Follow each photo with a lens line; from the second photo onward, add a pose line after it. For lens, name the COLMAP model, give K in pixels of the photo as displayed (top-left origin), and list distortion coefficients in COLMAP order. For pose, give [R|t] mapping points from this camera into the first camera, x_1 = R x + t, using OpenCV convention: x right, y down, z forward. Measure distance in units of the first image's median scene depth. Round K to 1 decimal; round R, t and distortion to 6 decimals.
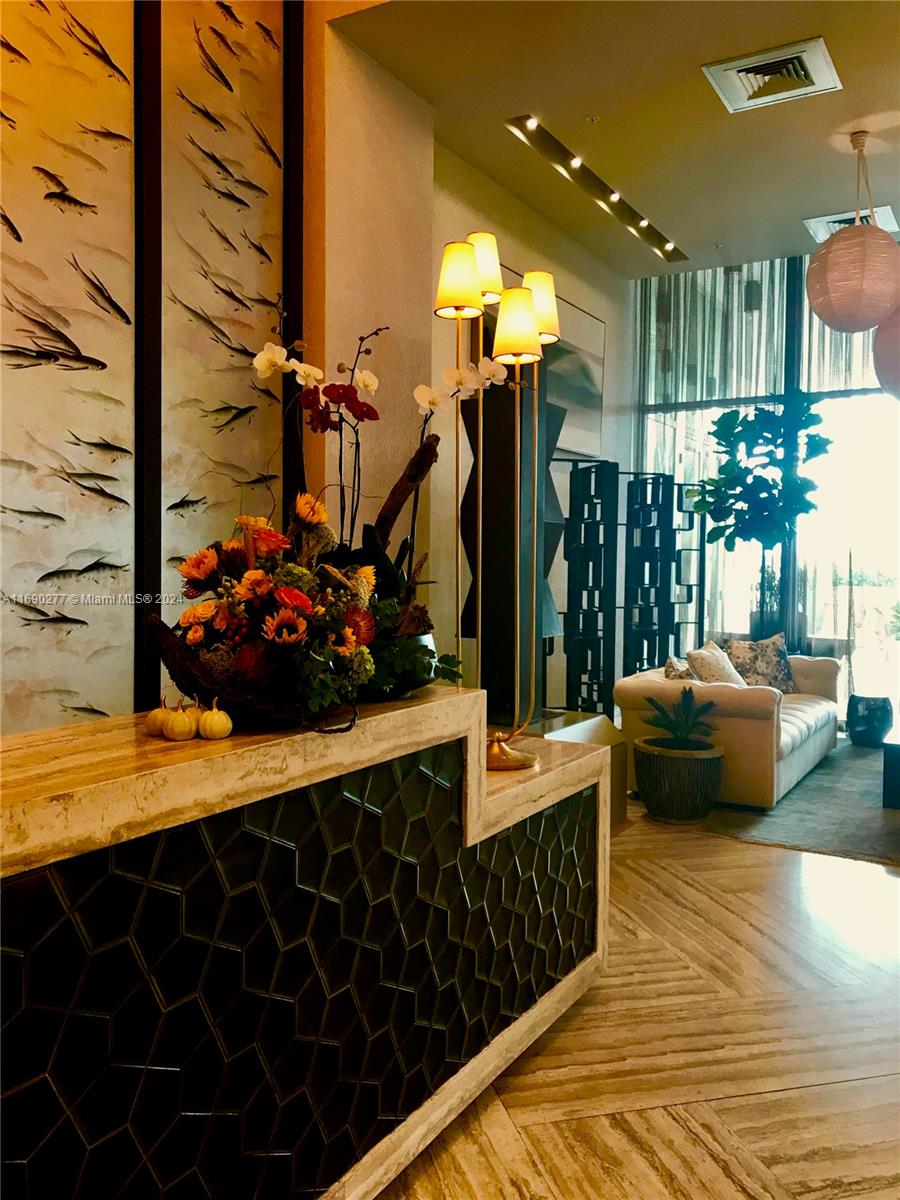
lens RADIAL K [[989.8, 0, 449.7], [0, 989.8, 603.1], [0, 0, 1]] dist [0.030504, -0.018128]
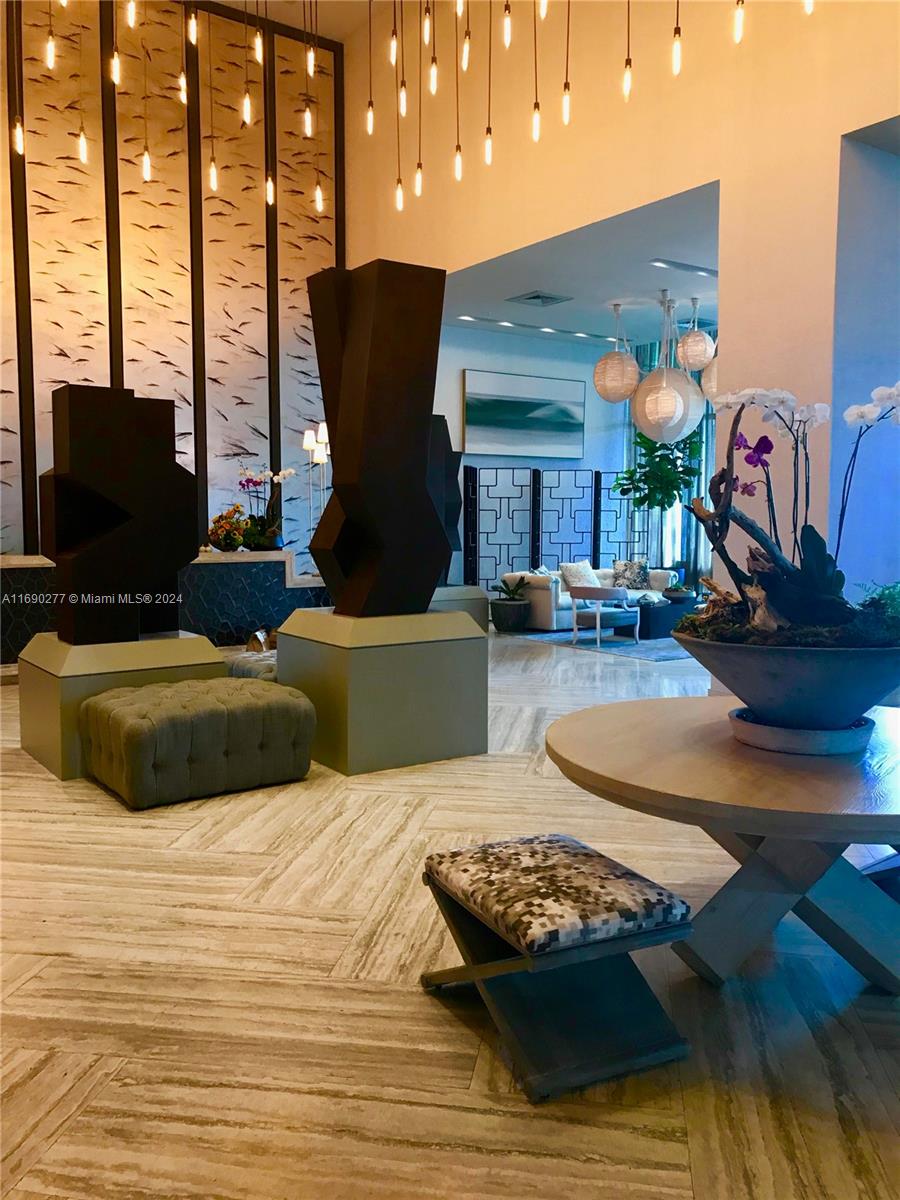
lens RADIAL K [[989.8, 0, 443.3], [0, 989.8, 597.5], [0, 0, 1]] dist [0.030504, -0.018128]
pose [[0.909089, 0.019808, -0.416131, 1.397154], [-0.007474, 0.999484, 0.031246, 0.093040], [0.416536, -0.025295, 0.908767, -1.477635]]
